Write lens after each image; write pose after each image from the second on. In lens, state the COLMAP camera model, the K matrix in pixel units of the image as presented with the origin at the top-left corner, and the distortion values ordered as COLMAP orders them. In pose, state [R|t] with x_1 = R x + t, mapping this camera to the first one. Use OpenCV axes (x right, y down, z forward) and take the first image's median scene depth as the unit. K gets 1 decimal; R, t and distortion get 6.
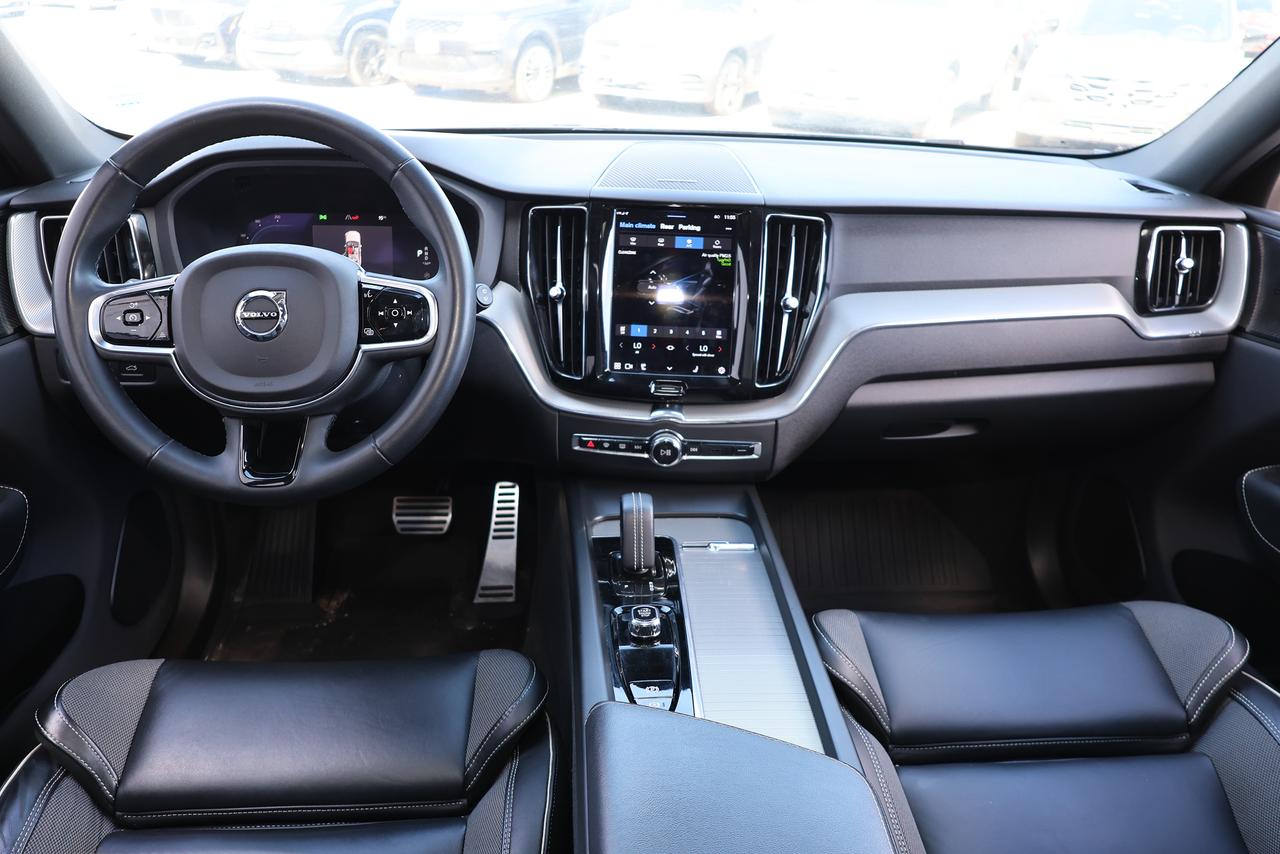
lens RADIAL K [[871.2, 0, 640.6], [0, 871.2, 428.7], [0, 0, 1]] dist [-0.014333, 0.004154]
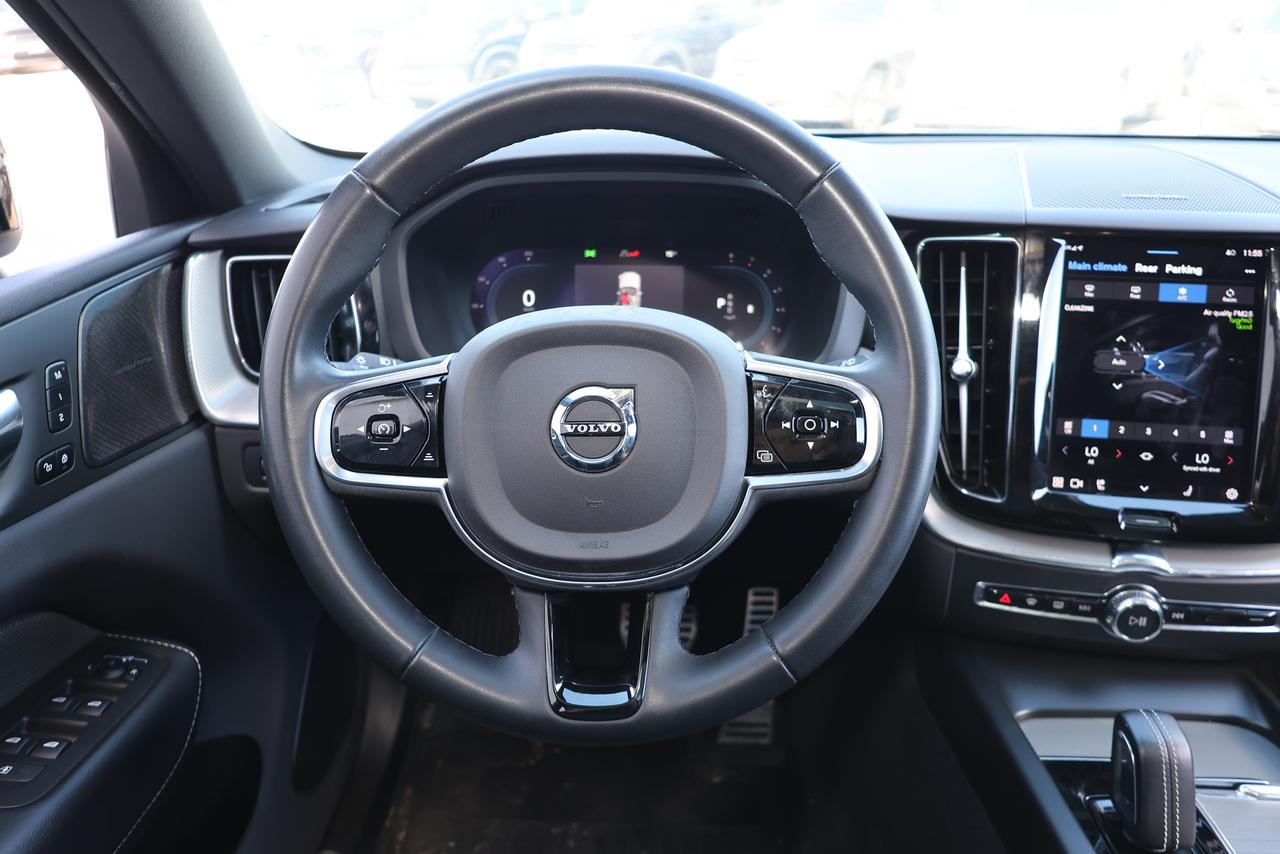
lens RADIAL K [[871.2, 0, 639.4], [0, 871.2, 427.1], [0, 0, 1]] dist [-0.014333, 0.004154]
pose [[0.992635, 0.016996, -0.119947, -0.259509], [-0.020041, 0.999505, -0.024230, -0.091528], [0.119475, 0.026456, 0.992485, 0.322734]]
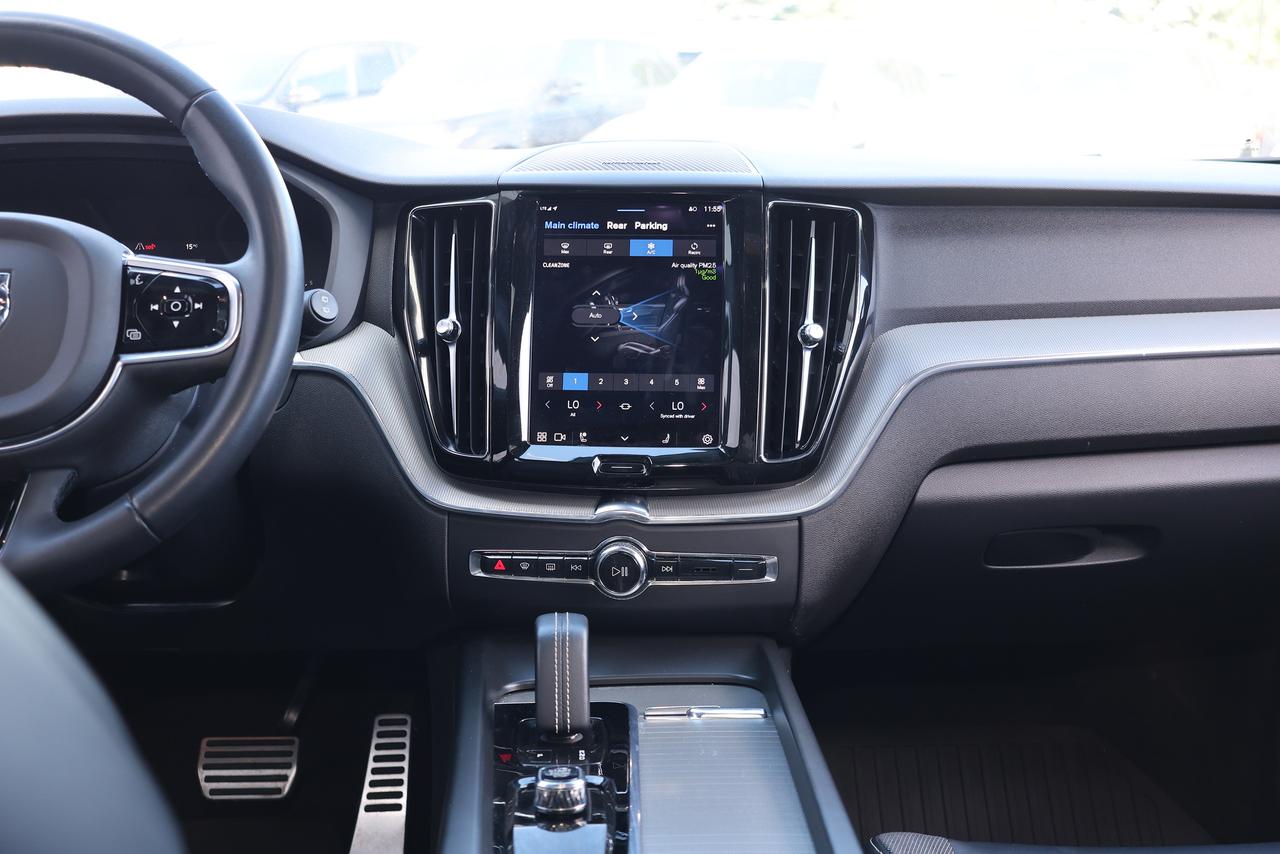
lens RADIAL K [[1450.5, 0, 649.0], [0, 1450.5, 433.5], [0, 0, 1]] dist [-0.006186, 0.000000]
pose [[0.999513, -0.023250, -0.020834, 0.072909], [0.017480, 0.969724, -0.243578, 0.182506], [0.025867, 0.243095, 0.969657, -0.014483]]
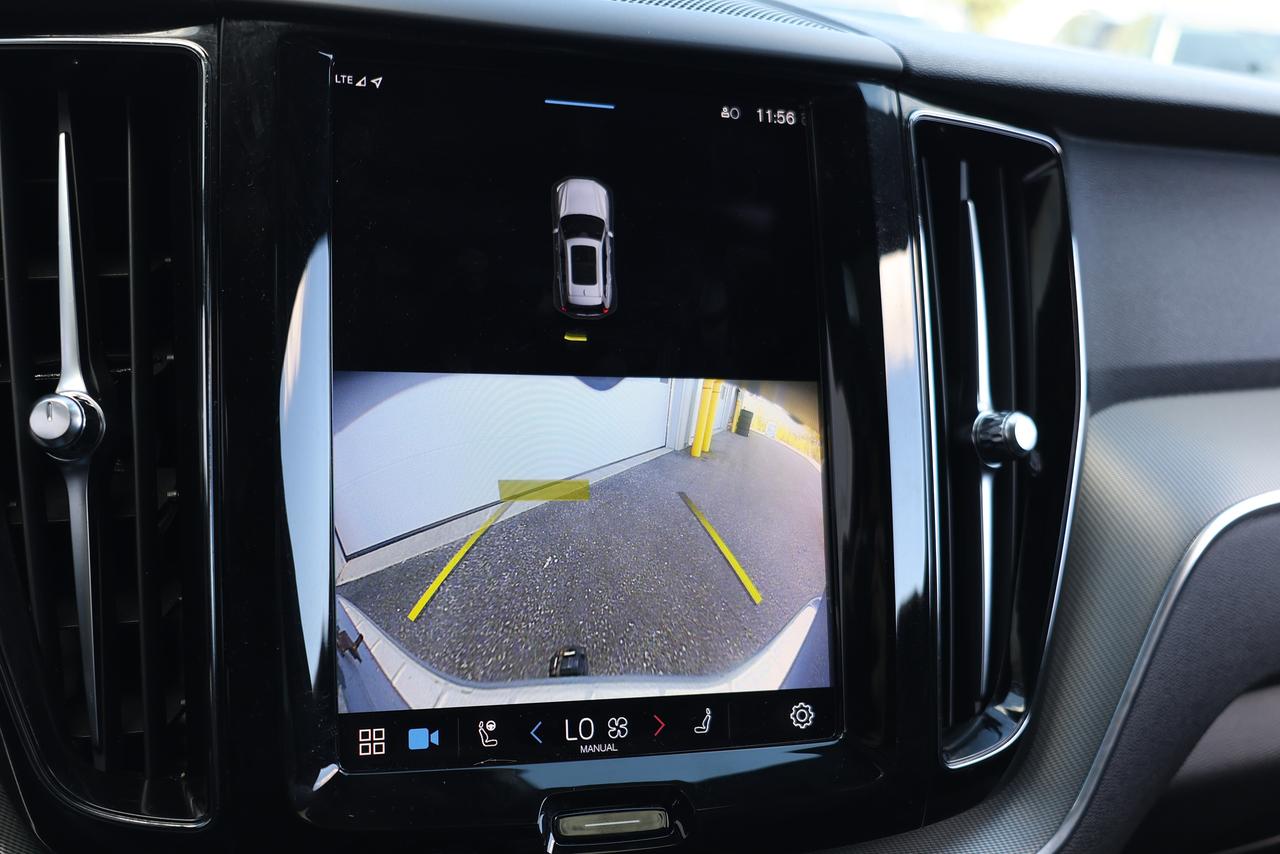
lens RADIAL K [[1473.0, 0, 639.1], [0, 1473.0, 425.4], [0, 0, 1]] dist [0.045832, 0.000000]
pose [[0.931024, -0.028985, 0.363806, -0.097413], [0.094484, 0.981999, -0.163559, -0.083430], [-0.352516, 0.186652, 0.917002, 0.621154]]
